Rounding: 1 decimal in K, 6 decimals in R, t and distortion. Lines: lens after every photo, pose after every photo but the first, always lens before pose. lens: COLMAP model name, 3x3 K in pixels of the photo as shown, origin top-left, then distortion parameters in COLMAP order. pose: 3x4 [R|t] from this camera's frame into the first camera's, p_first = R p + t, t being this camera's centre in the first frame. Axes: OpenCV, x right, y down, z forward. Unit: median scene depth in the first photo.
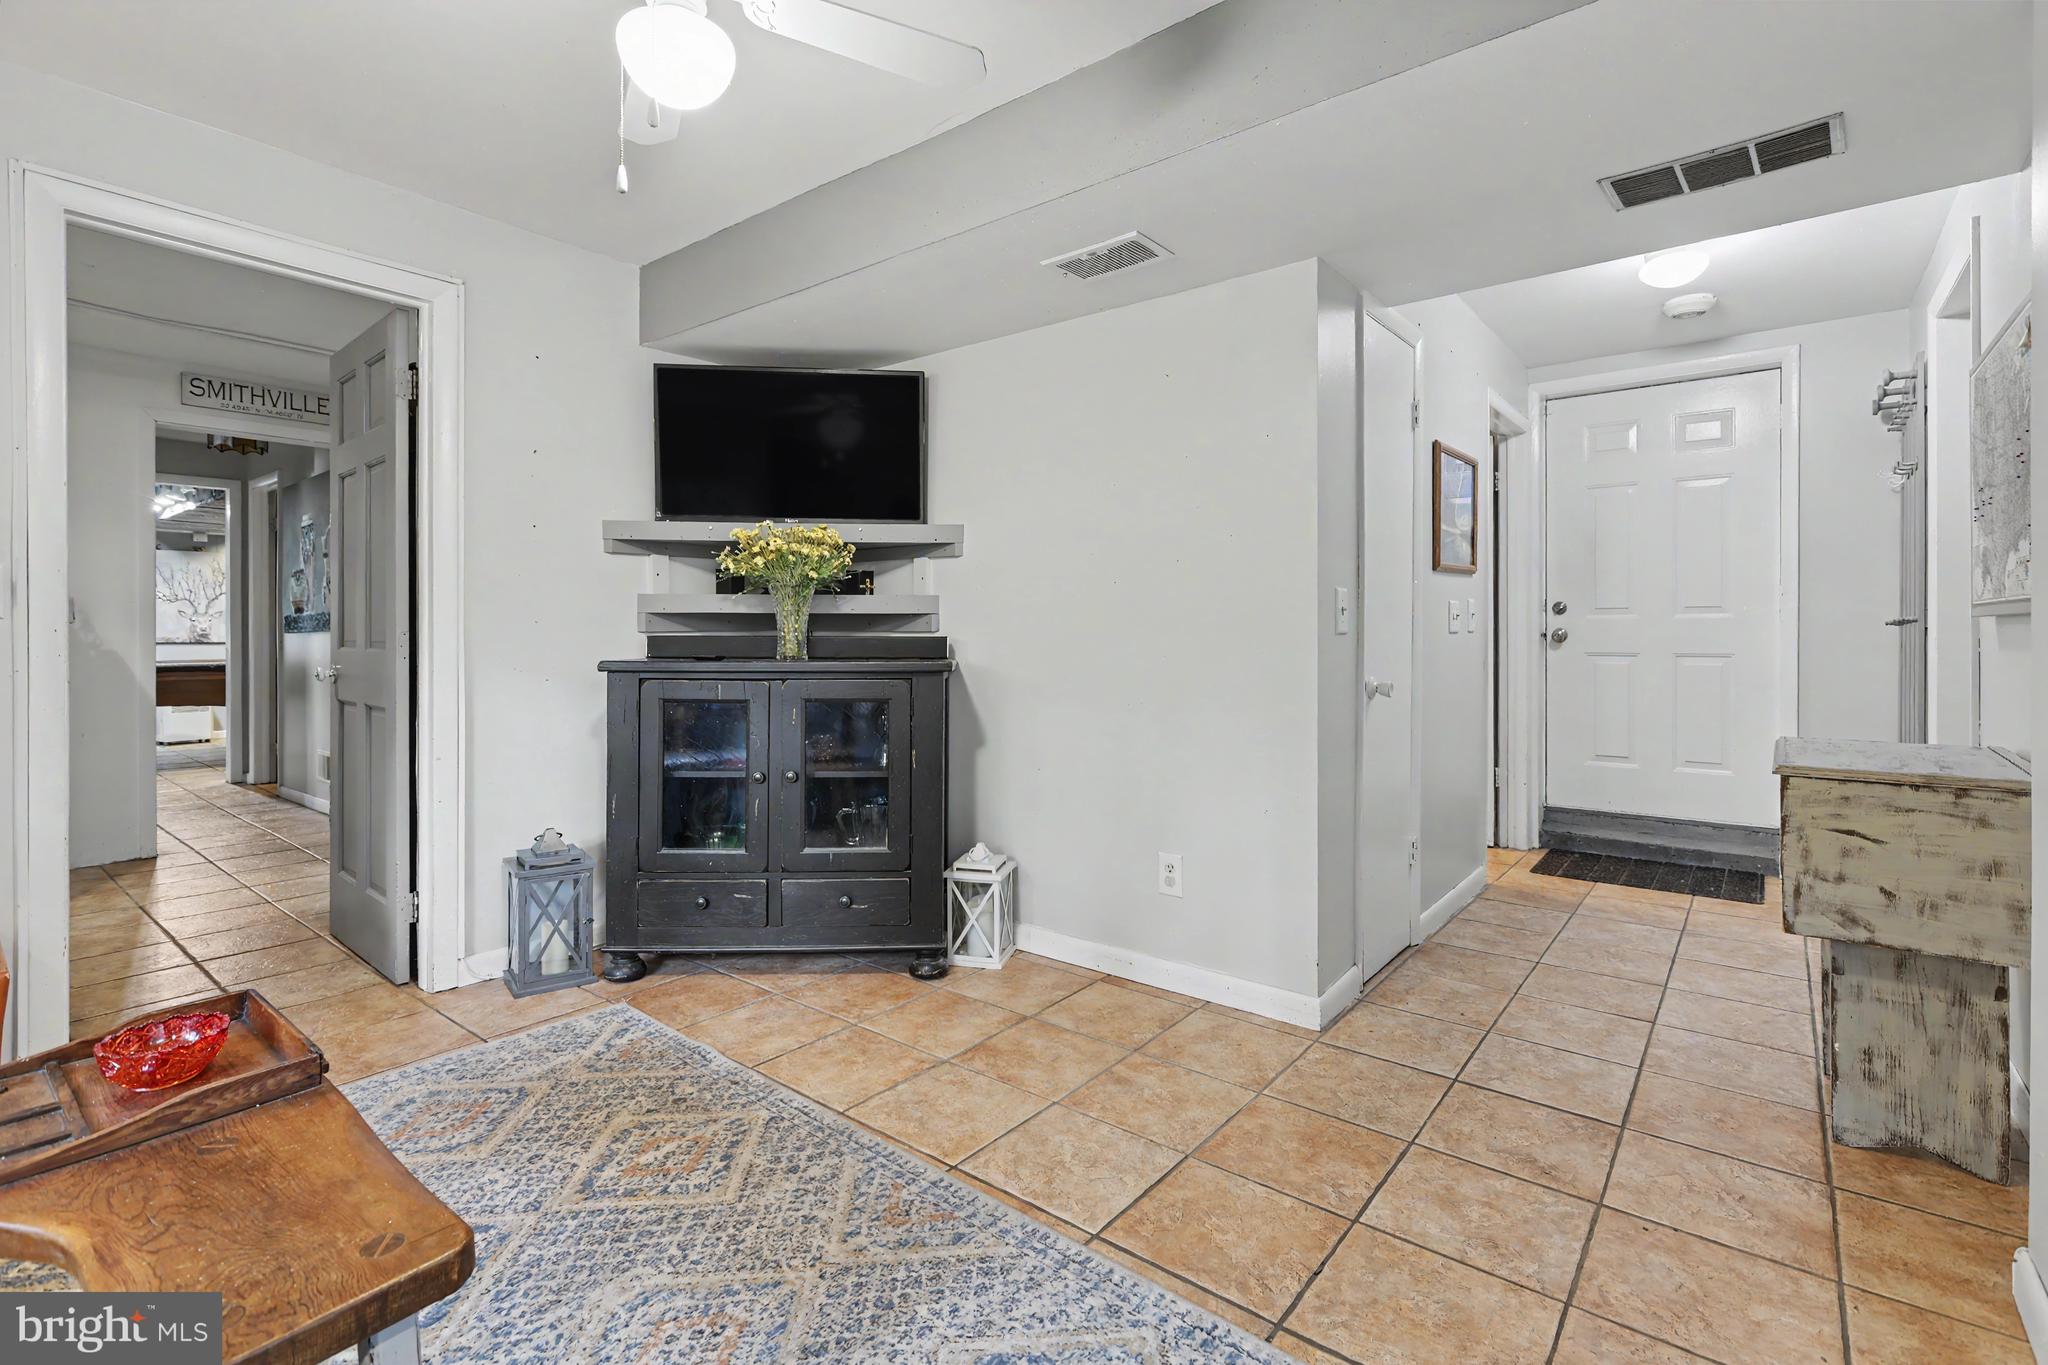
lens RADIAL K [[946.4, 0, 1025.2], [0, 946.4, 631.9], [0, 0, 1]] dist [-0.002623, 0.002371]
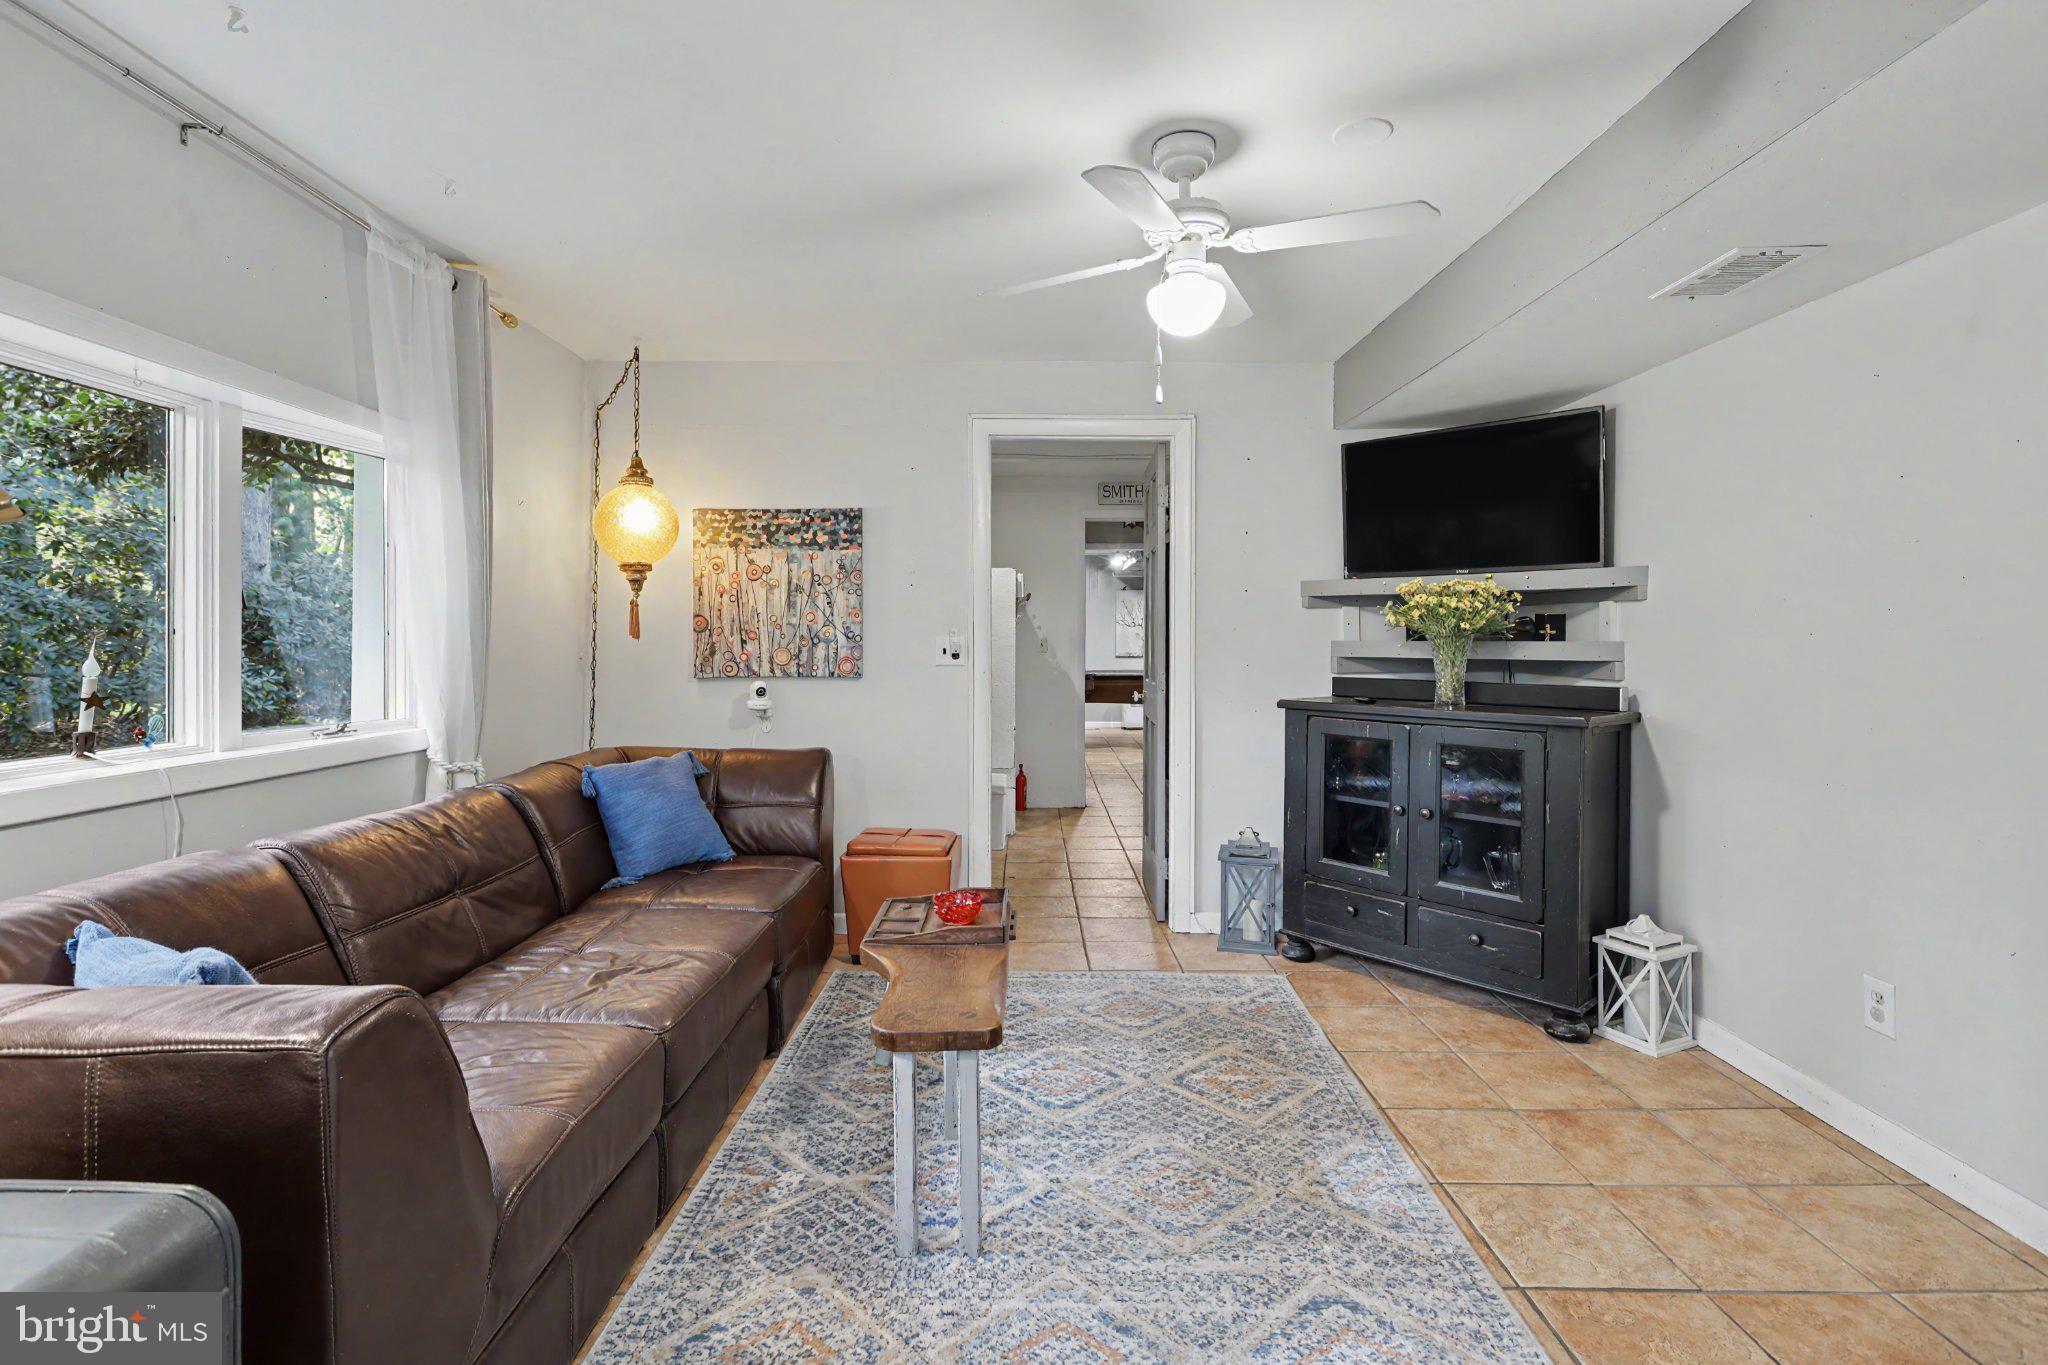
lens RADIAL K [[946.4, 0, 1009.3], [0, 946.4, 641.0], [0, 0, 1]] dist [-0.002623, 0.002371]
pose [[0.623031, 0.000616, -0.782197, 0.304428], [-0.000186, 1.000000, 0.000639, -0.046962], [0.782197, -0.000252, 0.623031, -0.057934]]
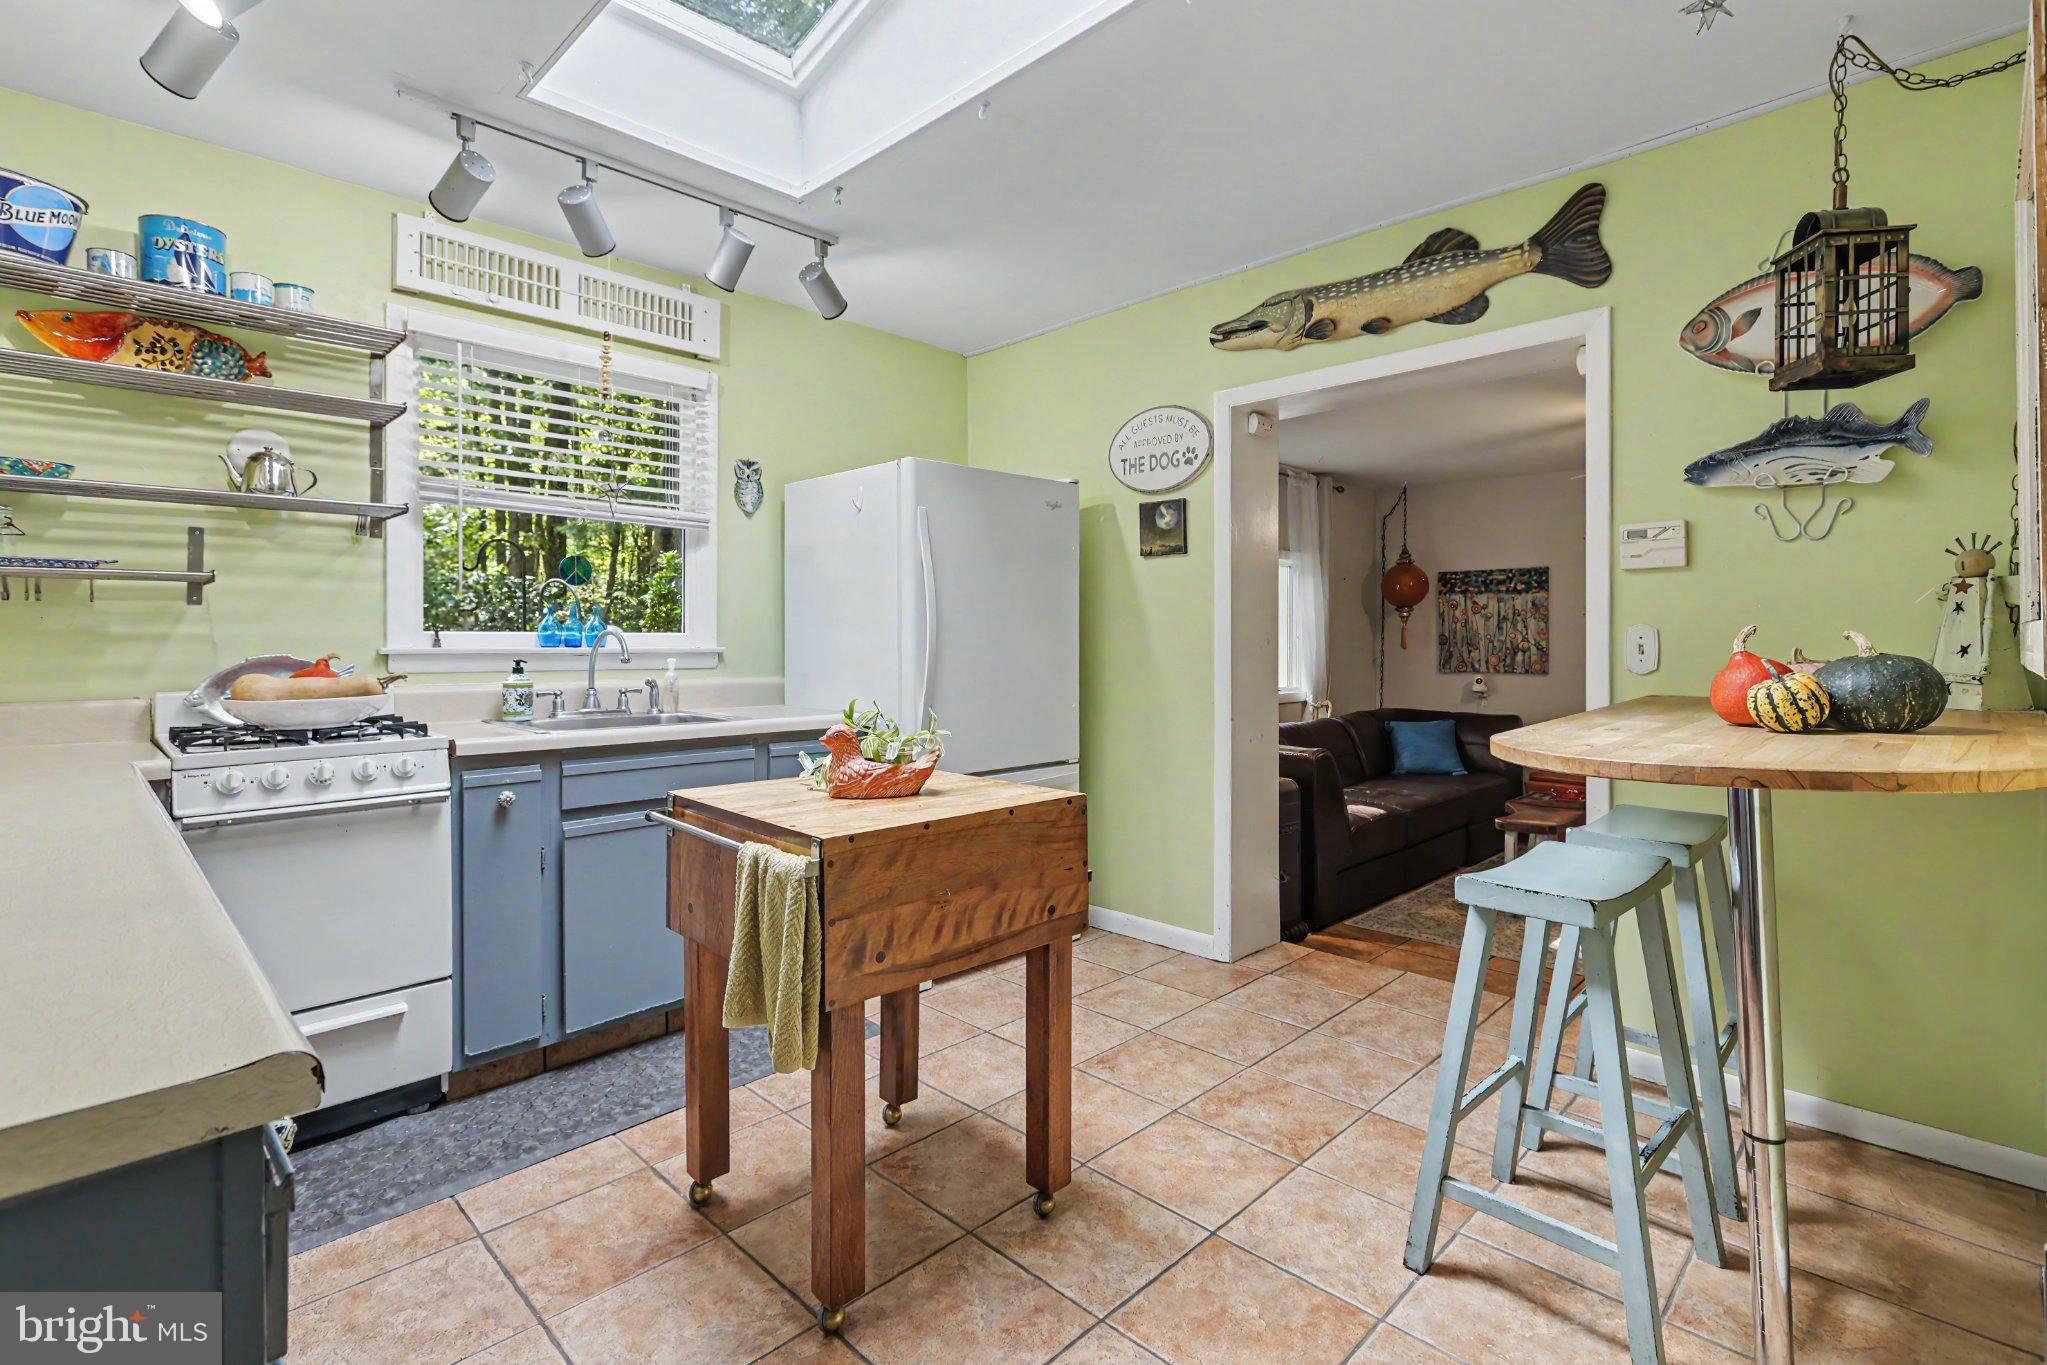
lens RADIAL K [[946.0, 0, 1026.5], [0, 946.0, 634.8], [0, 0, 1]] dist [-0.002623, 0.002371]
pose [[-0.108189, -0.007324, -0.994103, 1.829905], [-0.002916, 0.999971, -0.007049, -0.071453], [0.994126, 0.002136, -0.108207, -0.432872]]
